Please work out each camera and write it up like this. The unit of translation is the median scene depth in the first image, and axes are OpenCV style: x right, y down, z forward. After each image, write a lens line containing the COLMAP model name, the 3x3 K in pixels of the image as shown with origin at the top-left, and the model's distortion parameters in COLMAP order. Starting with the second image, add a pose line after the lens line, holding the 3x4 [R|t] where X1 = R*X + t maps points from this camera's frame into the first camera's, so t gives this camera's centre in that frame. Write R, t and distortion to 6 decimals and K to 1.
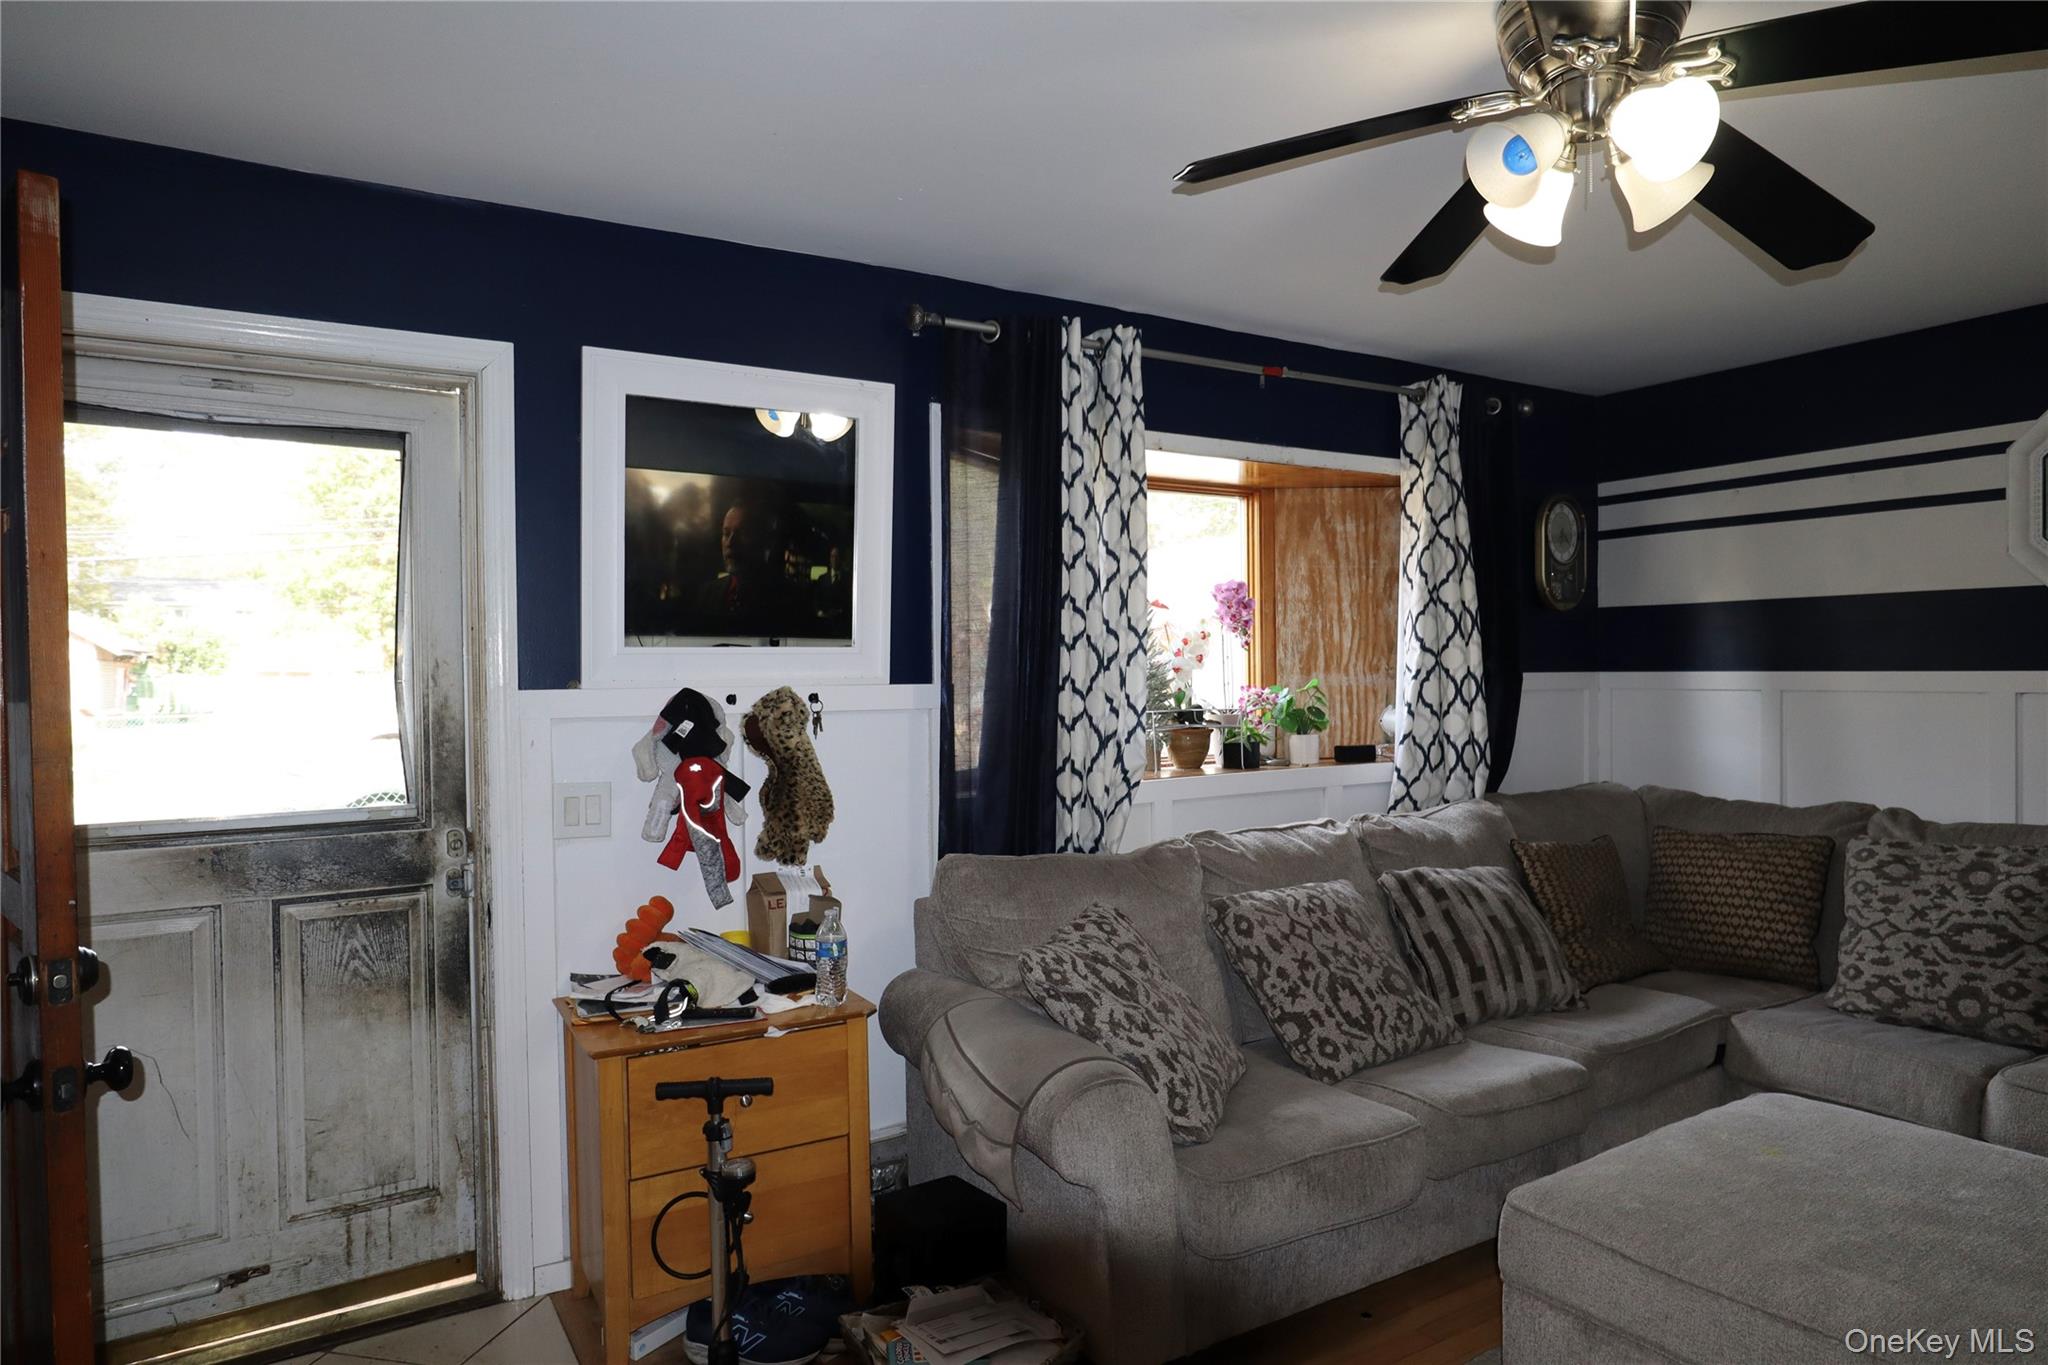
lens RADIAL K [[1192.0, 0, 1024.4], [0, 1192.0, 685.6], [0, 0, 1]] dist [-0.054148, 0.000745]
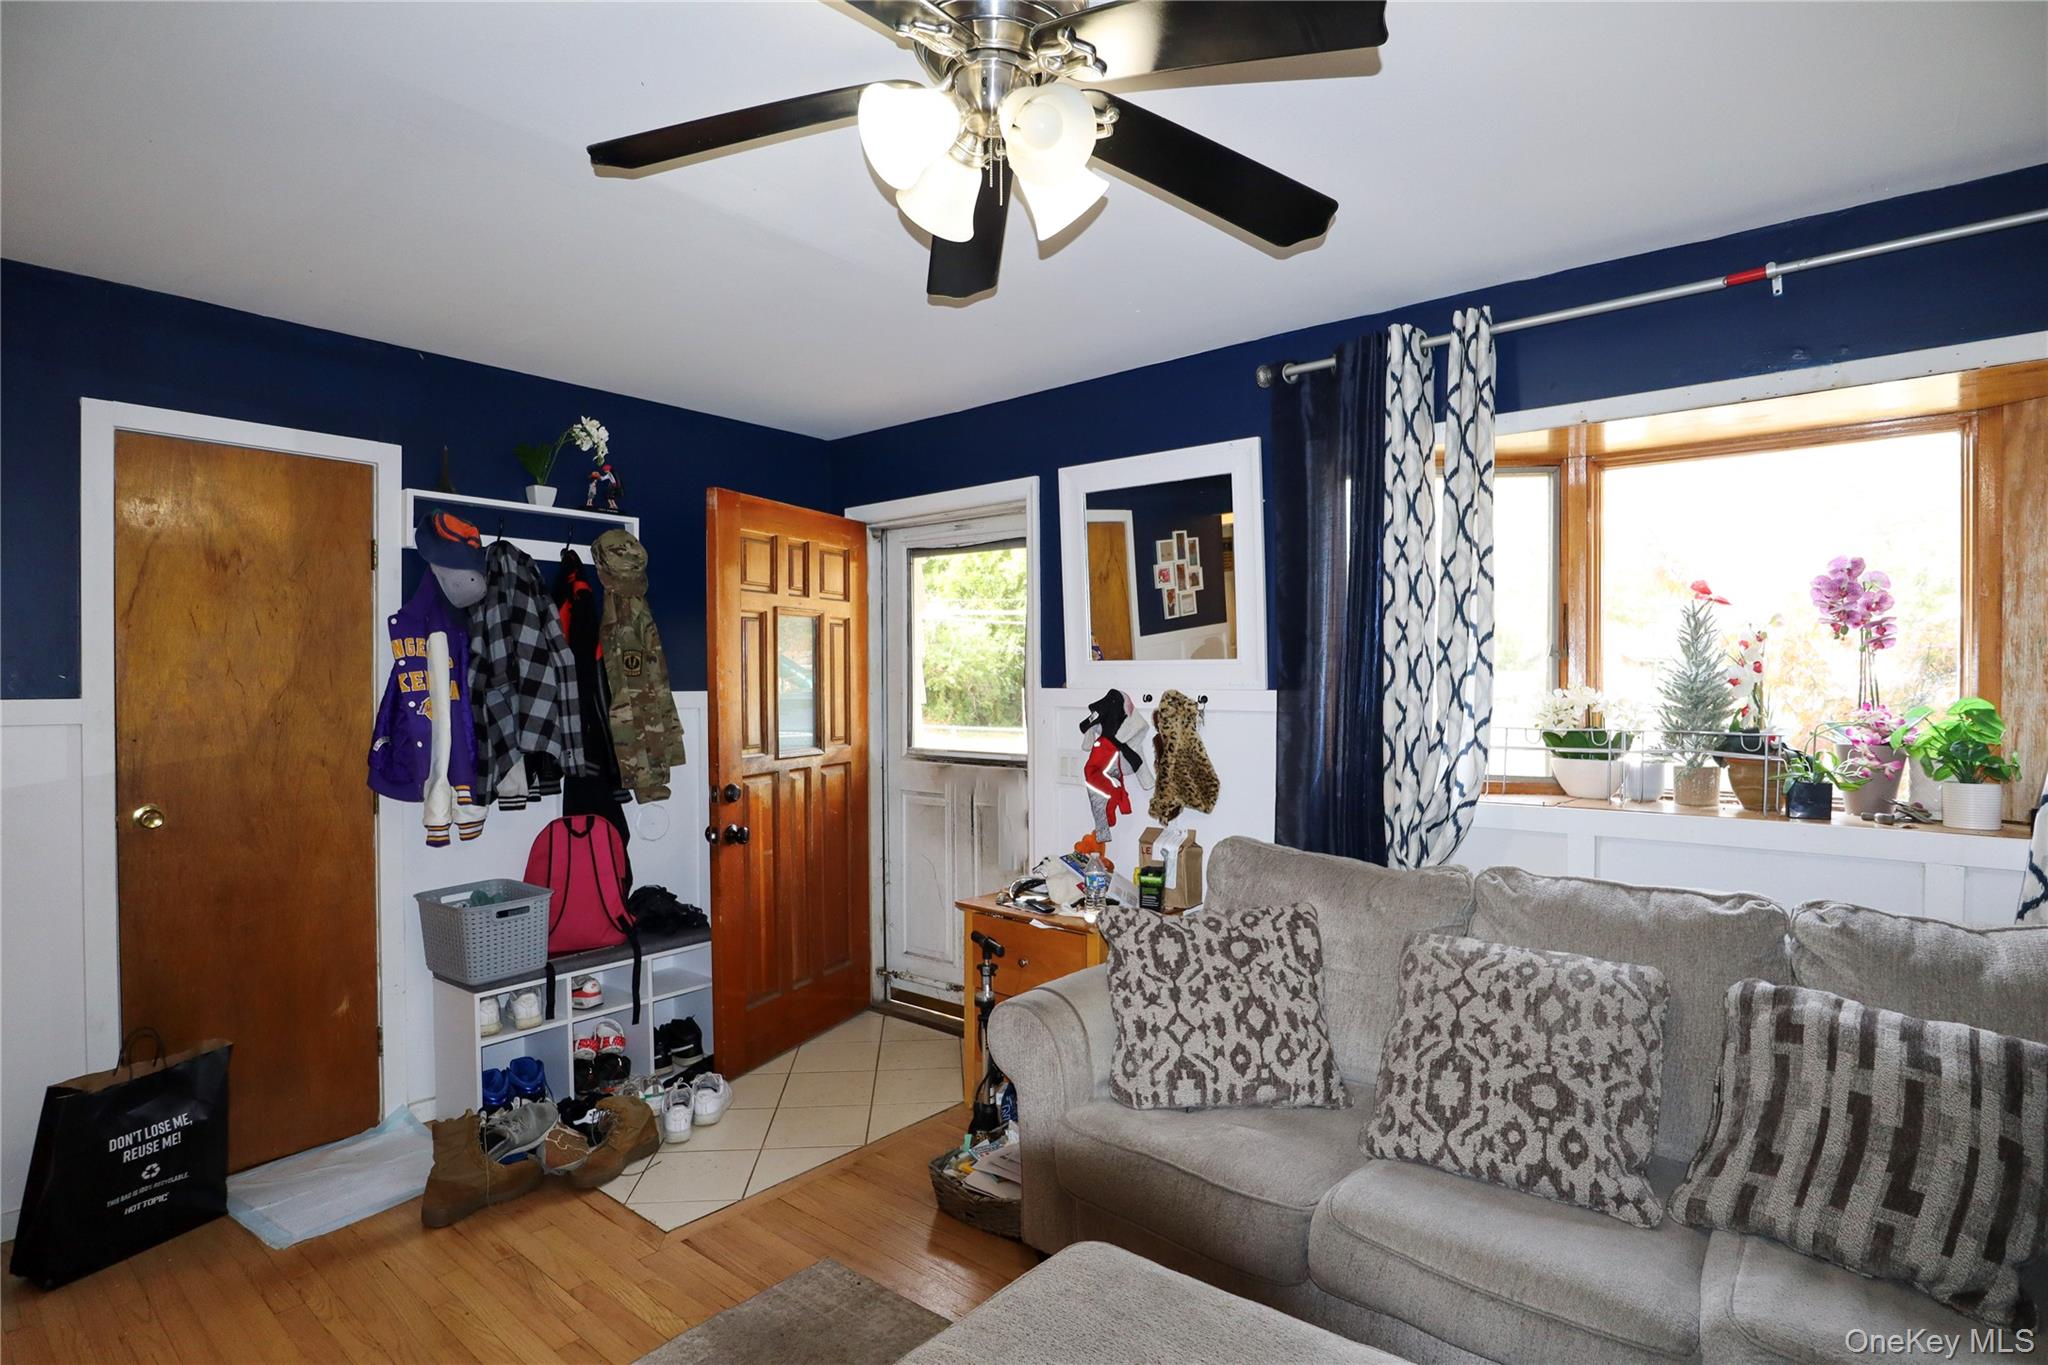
lens RADIAL K [[1022.0, 0, 1033.9], [0, 1022.0, 681.8], [0, 0, 1]] dist [-0.058723, 0.027218]
pose [[0.333700, 0.014336, -0.942570, 0.805435], [-0.015203, 0.999836, 0.009825, -0.016928], [0.942557, 0.011052, 0.333863, 0.470973]]
